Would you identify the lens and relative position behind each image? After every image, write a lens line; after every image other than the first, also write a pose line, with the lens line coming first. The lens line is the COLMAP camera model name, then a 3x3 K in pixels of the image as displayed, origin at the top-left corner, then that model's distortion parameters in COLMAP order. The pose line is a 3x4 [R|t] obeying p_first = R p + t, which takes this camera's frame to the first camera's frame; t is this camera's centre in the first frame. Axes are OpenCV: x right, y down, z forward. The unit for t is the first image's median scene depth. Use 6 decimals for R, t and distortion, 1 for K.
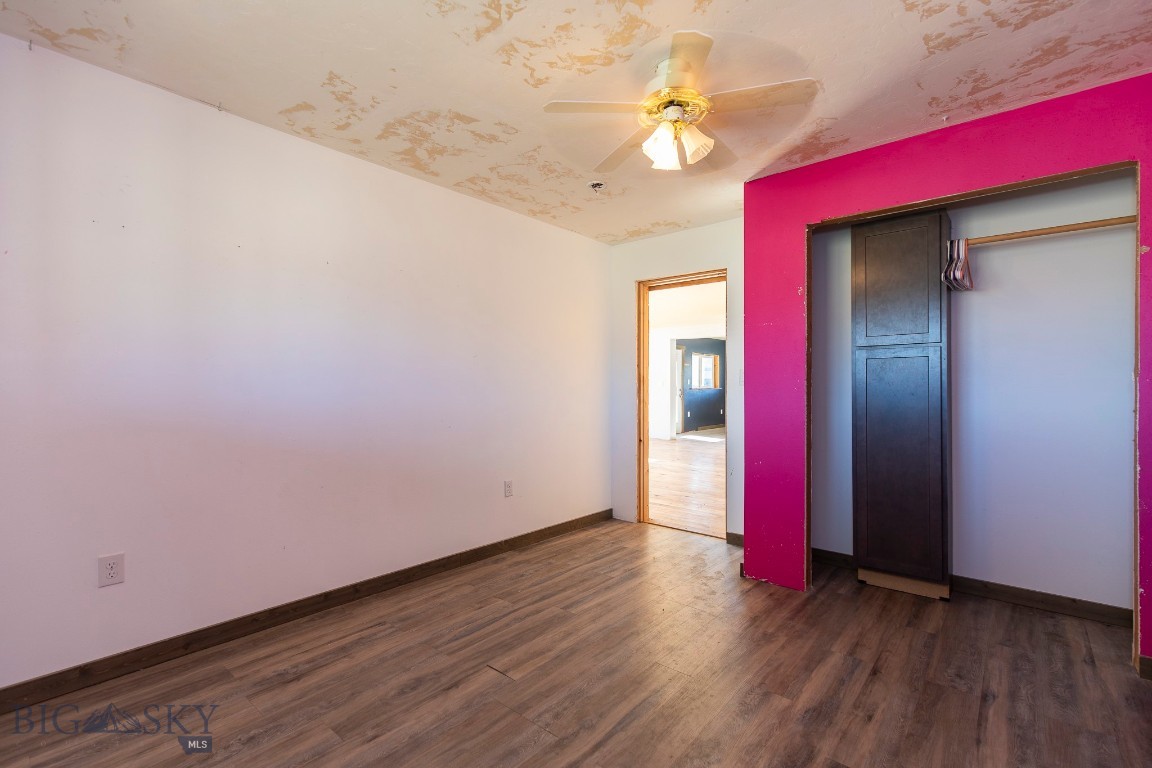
lens RADIAL K [[521.9, 0, 578.1], [0, 521.9, 387.7], [0, 0, 1]] dist [0.006915, -0.000153]
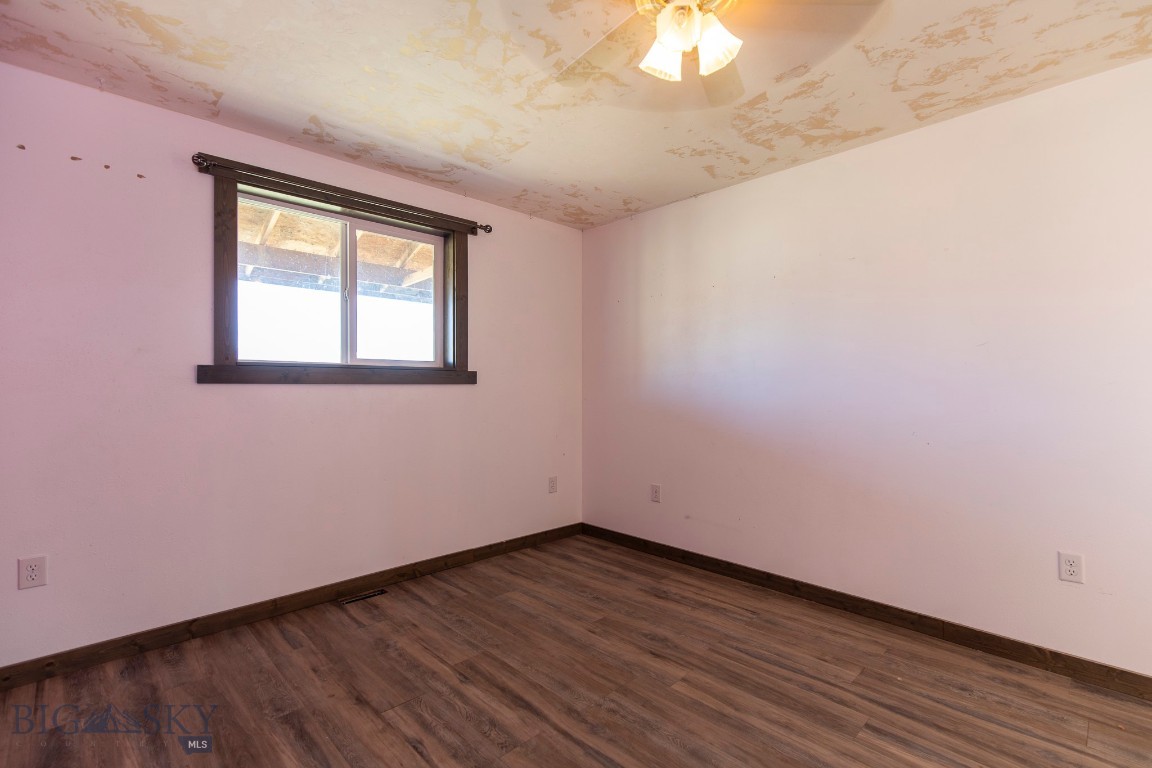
lens RADIAL K [[521.9, 0, 578.1], [0, 521.9, 387.7], [0, 0, 1]] dist [0.006915, -0.000153]
pose [[-0.095976, -0.000569, -0.995383, 0.724839], [-0.005065, 0.999987, -0.000083, -0.002197], [0.995371, 0.005033, -0.095978, 0.759443]]
